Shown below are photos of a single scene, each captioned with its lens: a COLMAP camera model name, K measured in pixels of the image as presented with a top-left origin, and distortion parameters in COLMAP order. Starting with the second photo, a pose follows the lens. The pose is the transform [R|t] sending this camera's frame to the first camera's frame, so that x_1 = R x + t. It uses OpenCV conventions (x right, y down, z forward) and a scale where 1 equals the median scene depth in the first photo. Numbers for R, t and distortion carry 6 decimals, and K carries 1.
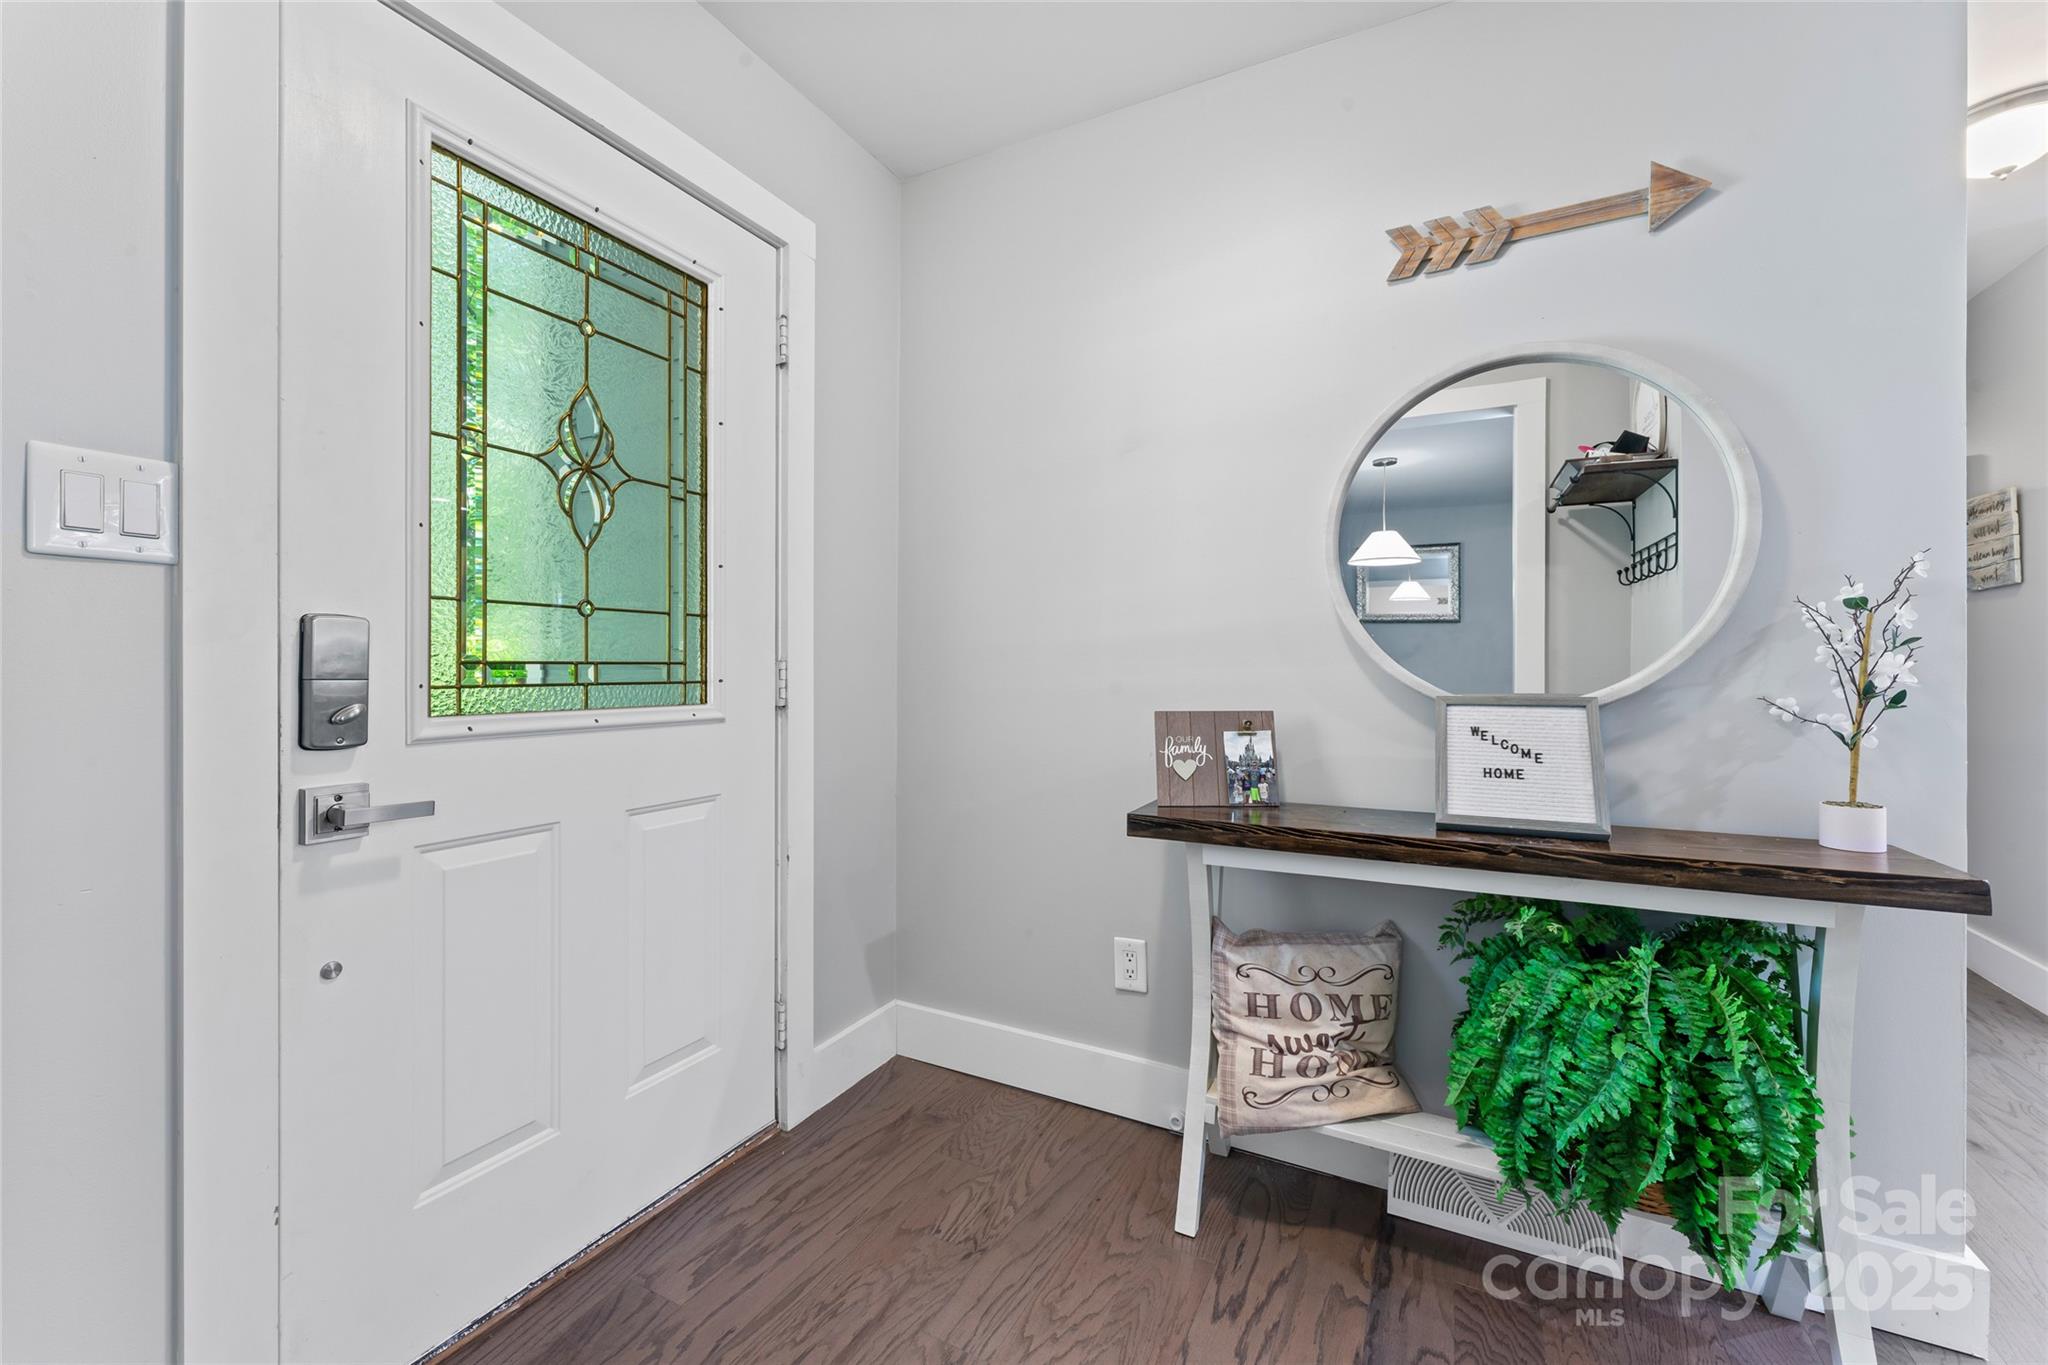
lens RADIAL K [[816.3, 0, 1016.2], [0, 816.3, 685.3], [0, 0, 1]] dist [0.001205, 0.000067]
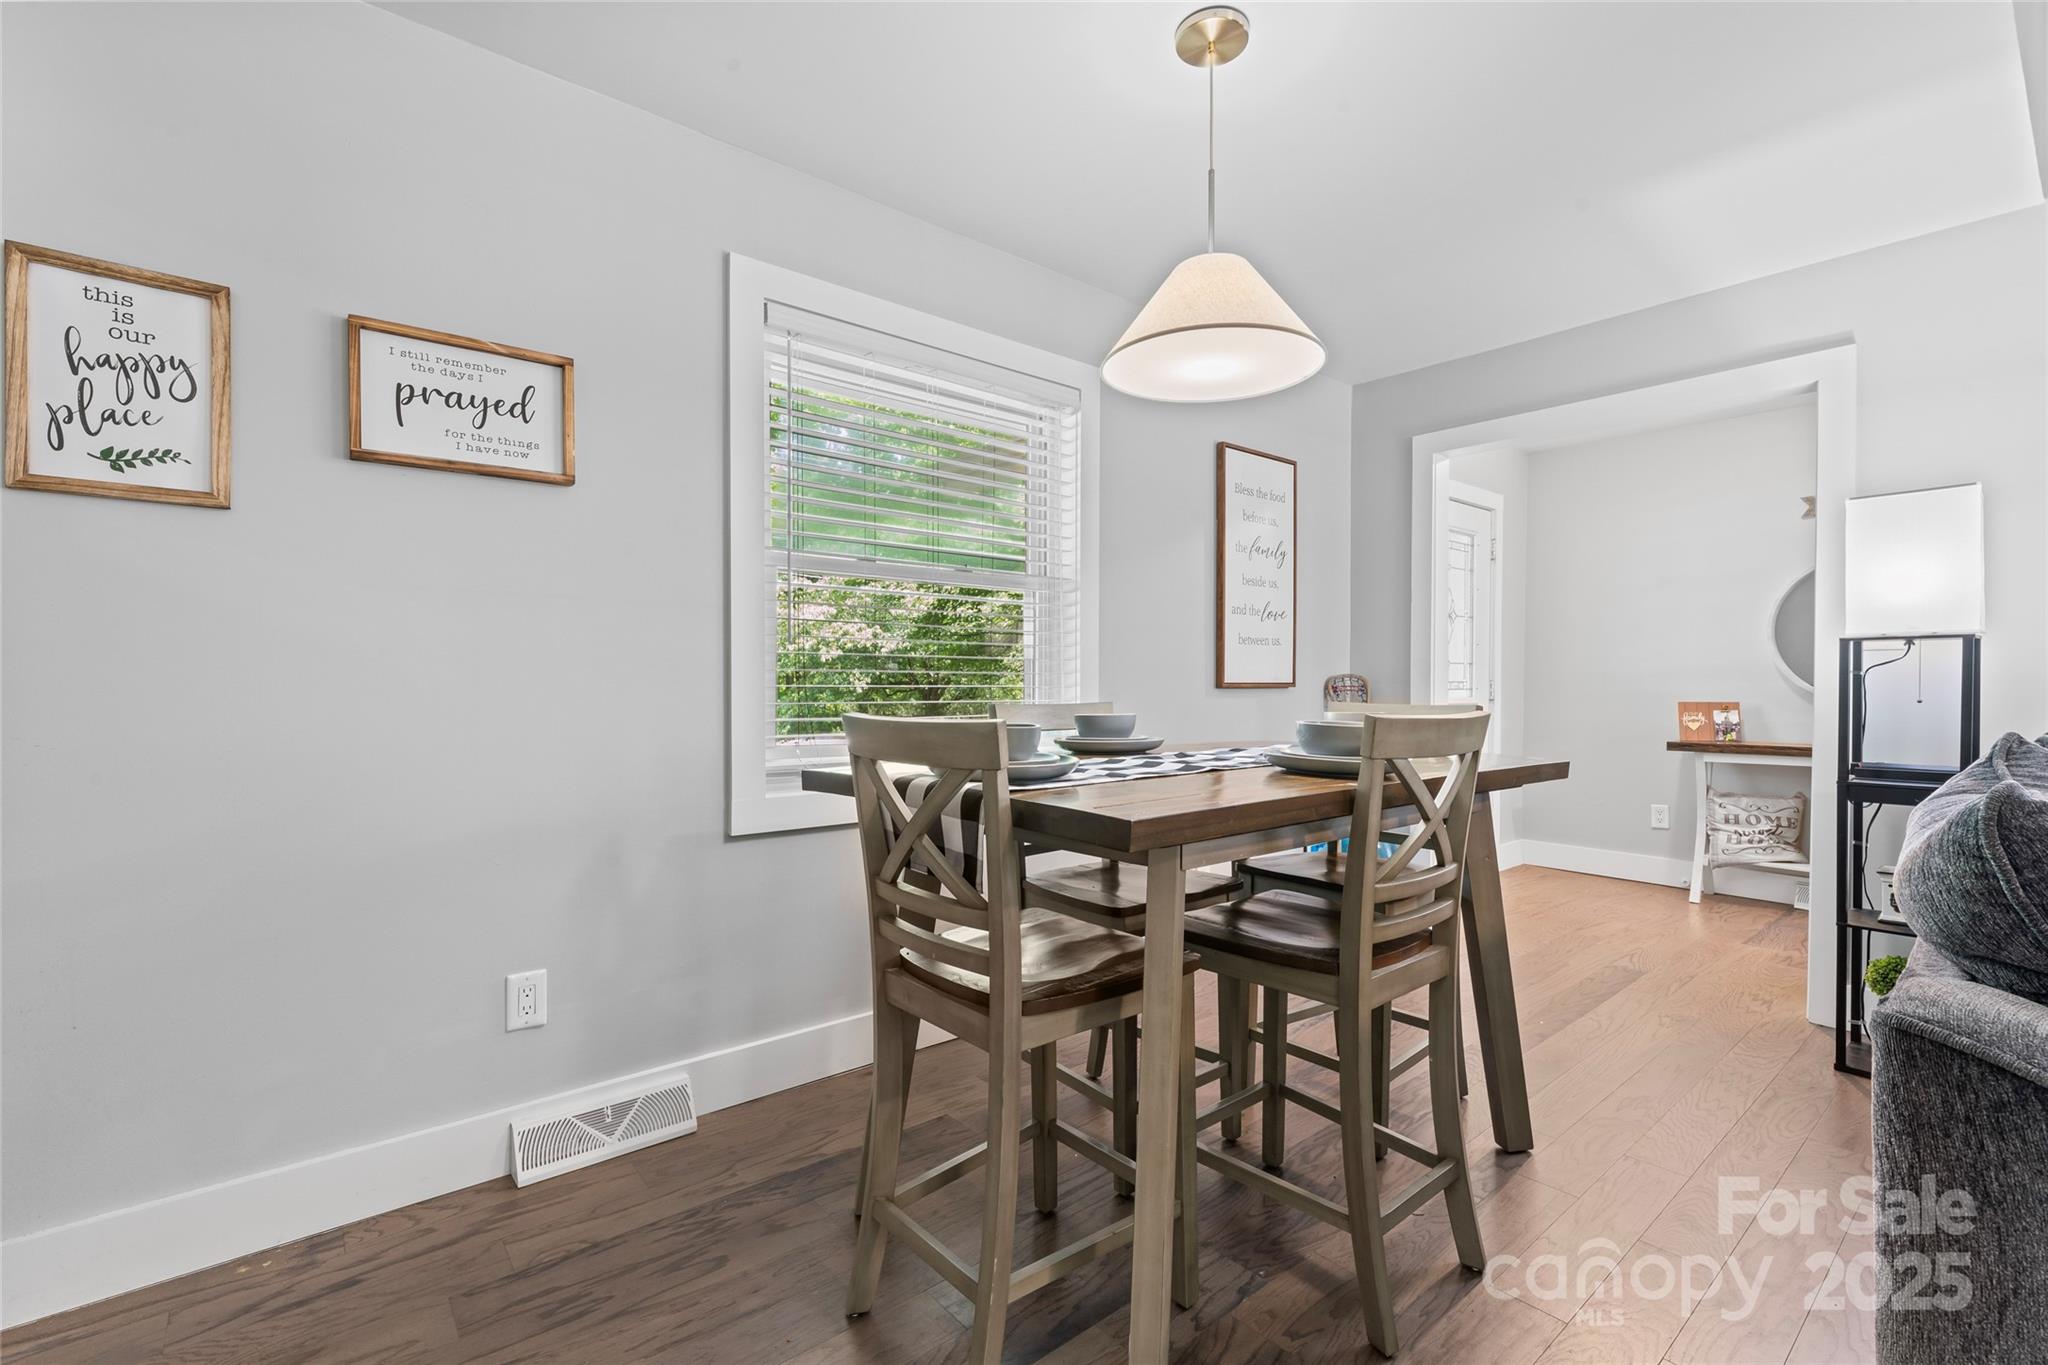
lens RADIAL K [[889.3, 0, 1010.4], [0, 889.3, 693.7], [0, 0, 1]] dist [-0.000023, 0.000130]
pose [[0.917431, 0.004968, -0.397864, -0.639472], [-0.000668, 0.999940, 0.010945, -0.021443], [0.397894, -0.009775, 0.917379, -2.356956]]
